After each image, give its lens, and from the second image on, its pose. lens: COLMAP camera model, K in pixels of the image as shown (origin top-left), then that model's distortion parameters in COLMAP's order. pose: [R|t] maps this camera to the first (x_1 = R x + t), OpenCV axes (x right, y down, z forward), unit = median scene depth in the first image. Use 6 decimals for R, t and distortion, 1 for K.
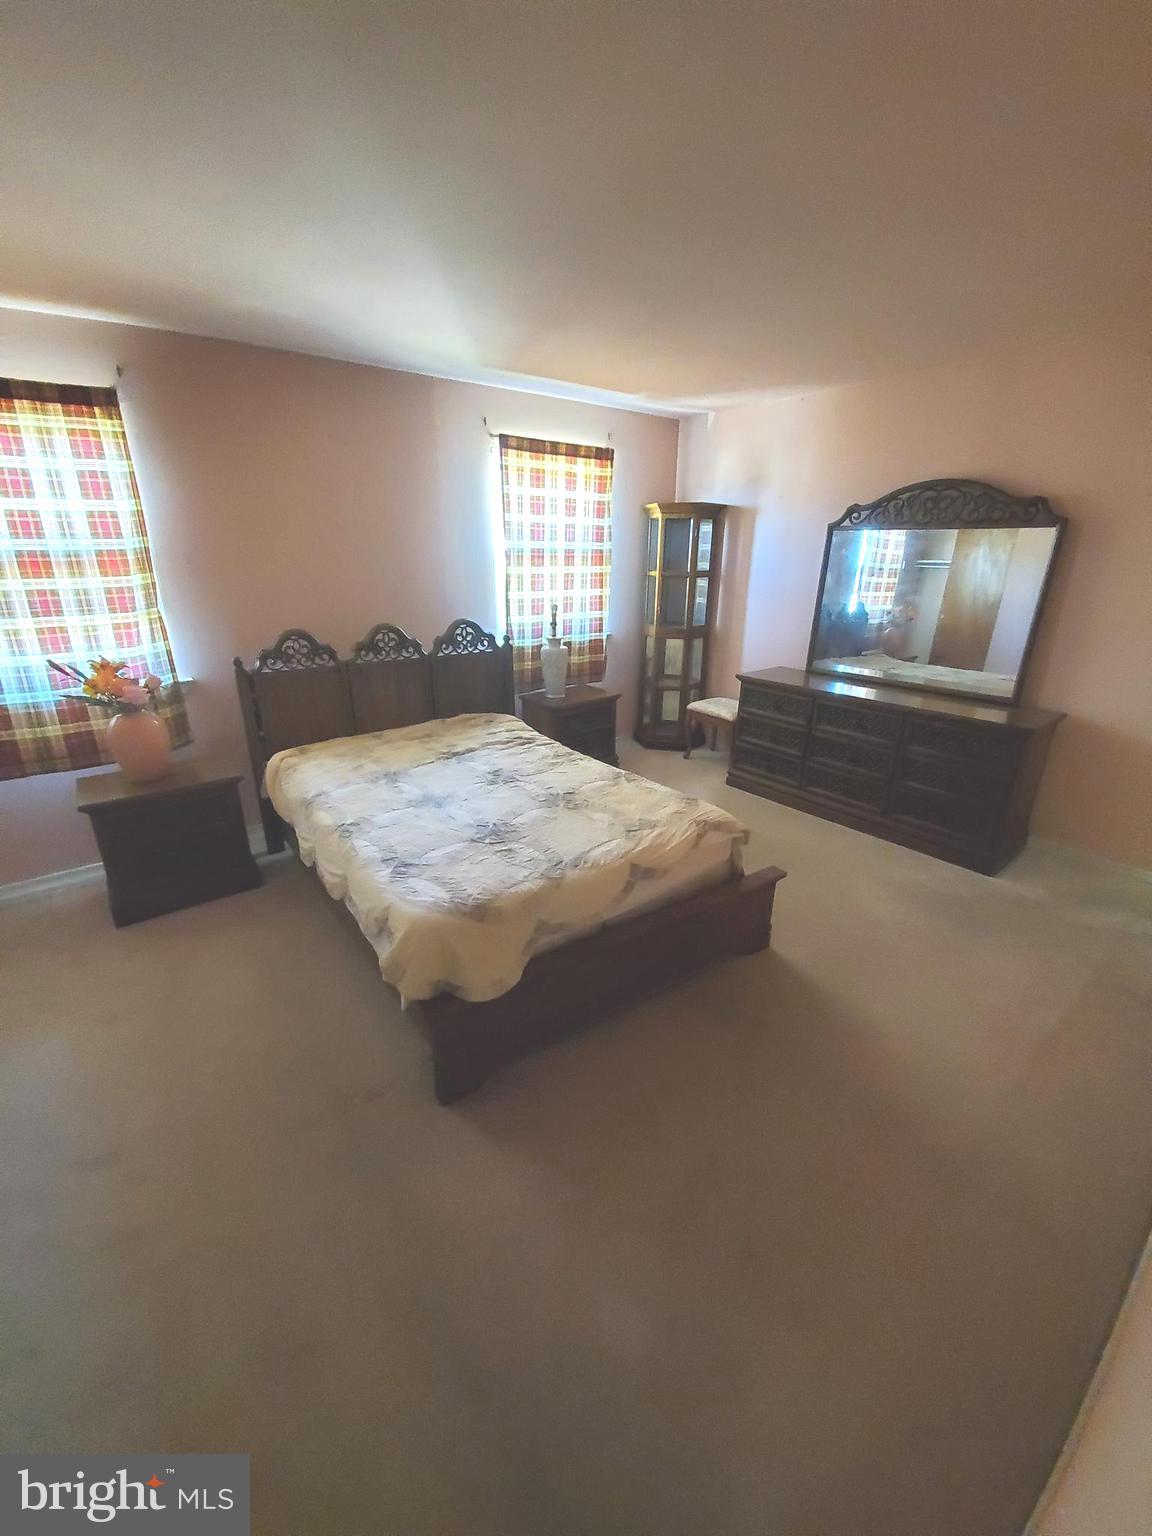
lens RADIAL K [[611.8, 0, 569.6], [0, 611.8, 770.5], [0, 0, 1]] dist [0.004361, -0.001539]
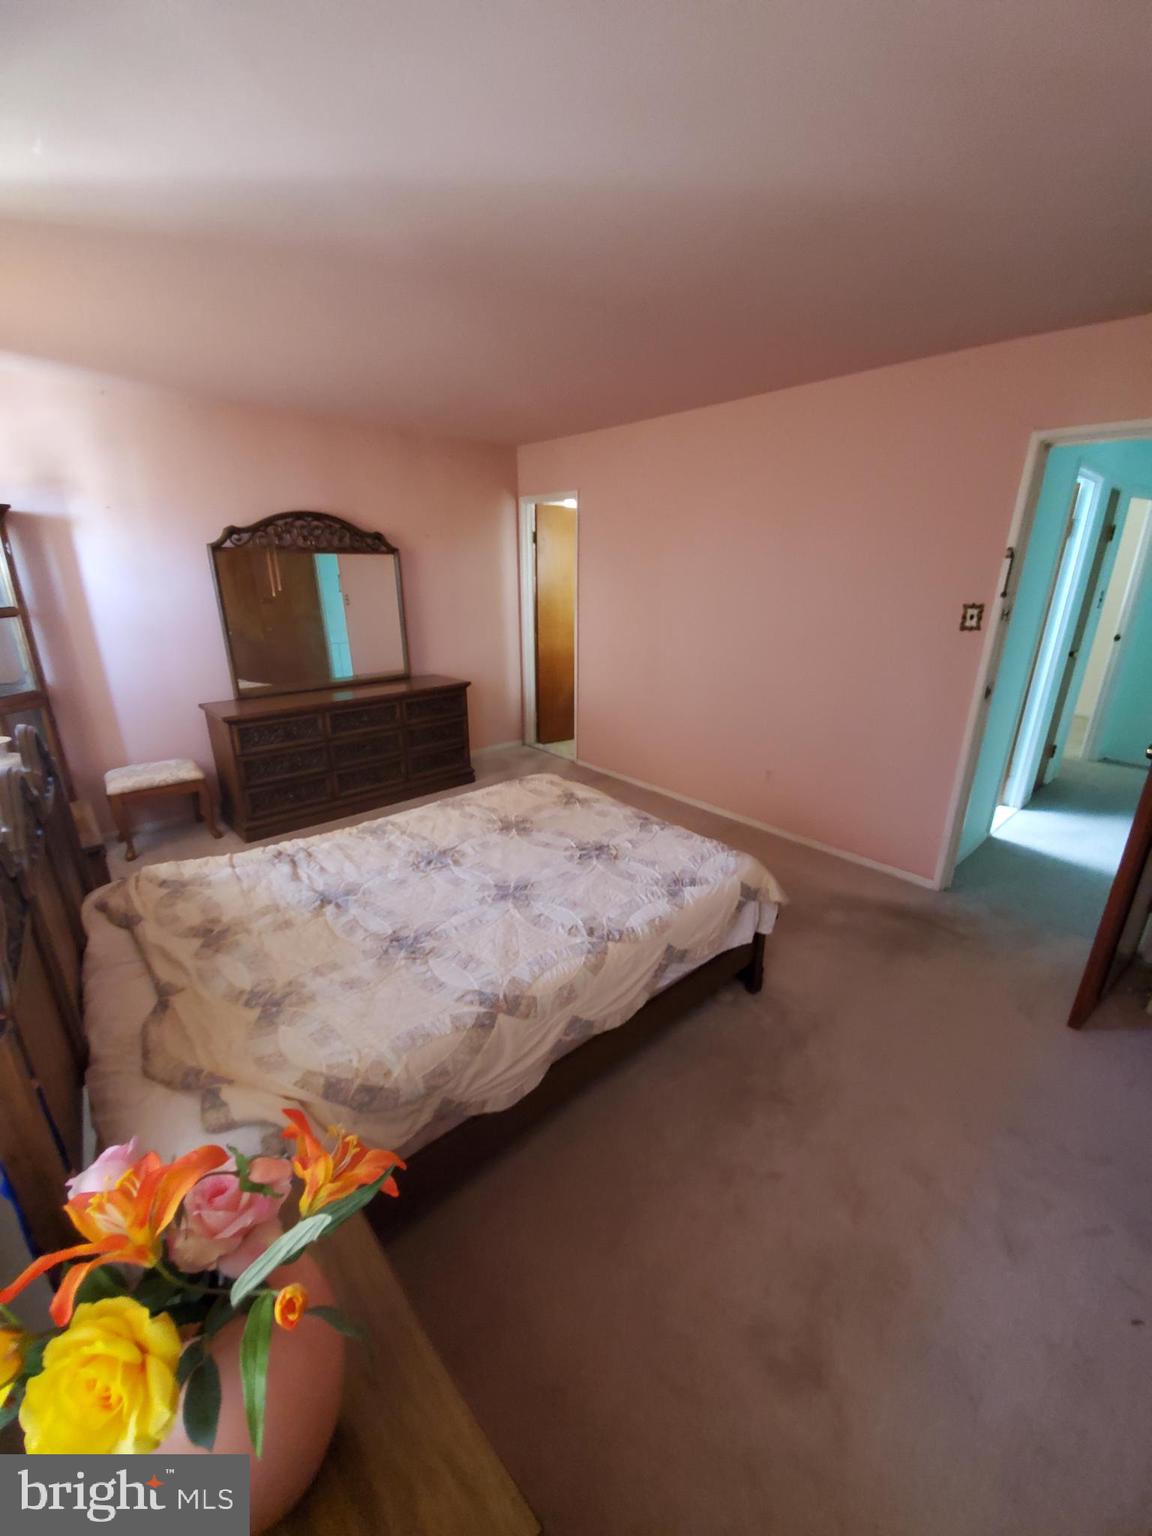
lens RADIAL K [[611.8, 0, 574.3], [0, 611.8, 771.8], [0, 0, 1]] dist [0.004361, -0.001539]
pose [[-0.078750, -0.318959, 0.944491, -0.746154], [0.335605, 0.883649, 0.326394, -0.257609], [-0.938705, 0.342680, 0.037457, 0.677534]]
